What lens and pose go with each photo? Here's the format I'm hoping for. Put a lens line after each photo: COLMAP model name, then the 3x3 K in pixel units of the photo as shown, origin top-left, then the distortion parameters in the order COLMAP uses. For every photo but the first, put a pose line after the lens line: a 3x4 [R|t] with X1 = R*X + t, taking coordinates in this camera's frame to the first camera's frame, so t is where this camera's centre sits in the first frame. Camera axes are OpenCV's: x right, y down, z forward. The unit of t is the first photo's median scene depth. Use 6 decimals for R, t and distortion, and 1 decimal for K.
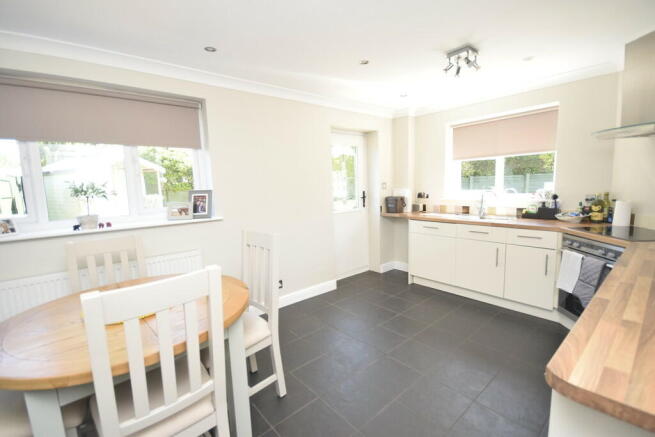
lens RADIAL K [[291.5, 0, 327.5], [0, 291.5, 218.5], [0, 0, 1]] dist [-0.000377, -0.000218]
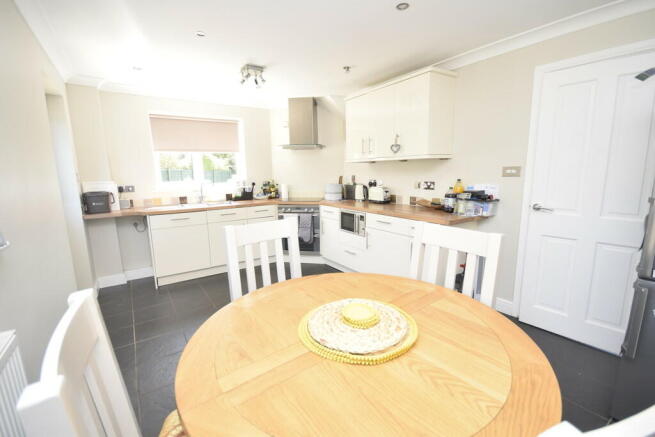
lens RADIAL K [[291.5, 0, 327.5], [0, 291.5, 218.5], [0, 0, 1]] dist [-0.000377, -0.000218]
pose [[0.097487, -0.133548, 0.986236, -0.586565], [0.131255, 0.984026, 0.120275, -0.025445], [-0.986544, 0.117723, 0.113458, 0.424097]]
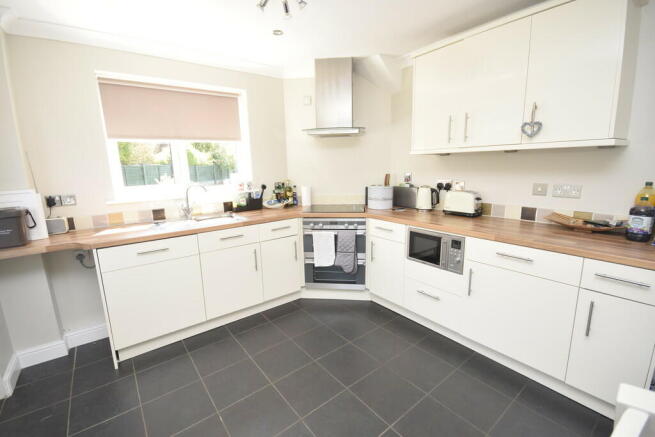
lens RADIAL K [[291.5, 0, 327.5], [0, 291.5, 218.5], [0, 0, 1]] dist [-0.000377, -0.000218]
pose [[0.042325, -0.156354, 0.986794, -0.205049], [0.140990, 0.978730, 0.149029, -0.074839], [-0.989106, 0.132820, 0.063469, 0.641607]]
